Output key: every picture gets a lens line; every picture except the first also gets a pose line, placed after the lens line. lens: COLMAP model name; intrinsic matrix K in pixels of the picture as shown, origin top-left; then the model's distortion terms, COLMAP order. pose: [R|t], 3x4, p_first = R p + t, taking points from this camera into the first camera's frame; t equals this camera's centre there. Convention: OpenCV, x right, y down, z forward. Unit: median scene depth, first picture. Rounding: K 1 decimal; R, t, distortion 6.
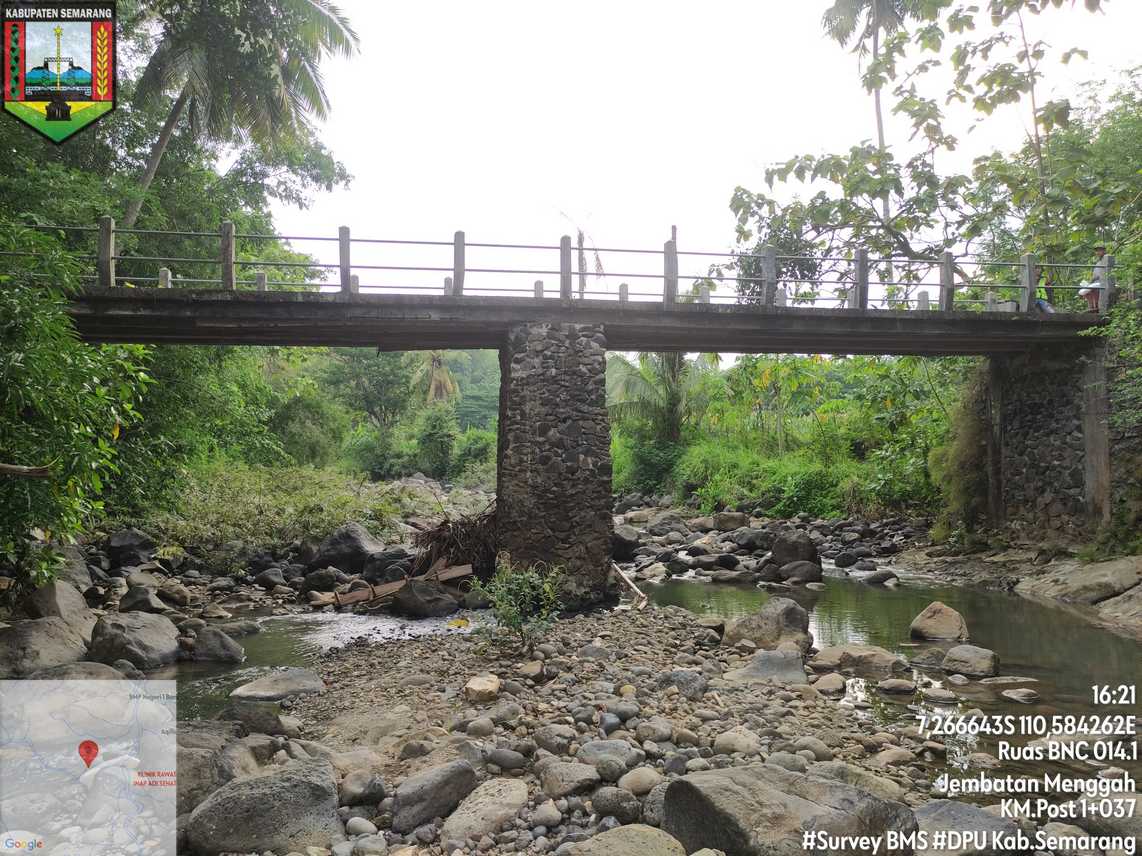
lens RADIAL K [[840.0, 0, 574.1], [0, 840.0, 427.6], [0, 0, 1]] dist [0.057996, -0.057565]
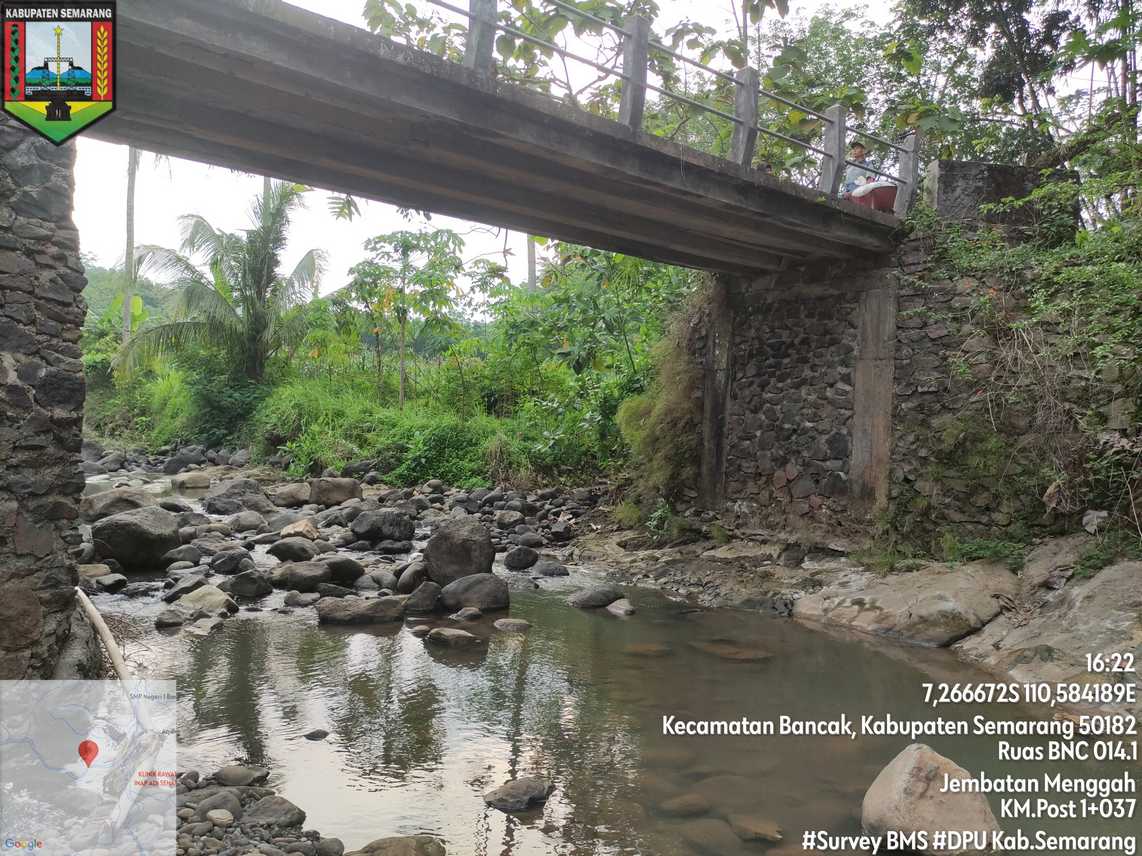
lens RADIAL K [[840.0, 0, 568.7], [0, 840.0, 422.4], [0, 0, 1]] dist [0.057996, -0.057565]
pose [[0.887984, 0.044436, 0.457722, 0.050506], [-0.066074, 0.997322, 0.031363, 0.029261], [-0.455103, -0.058094, 0.888542, 0.431466]]
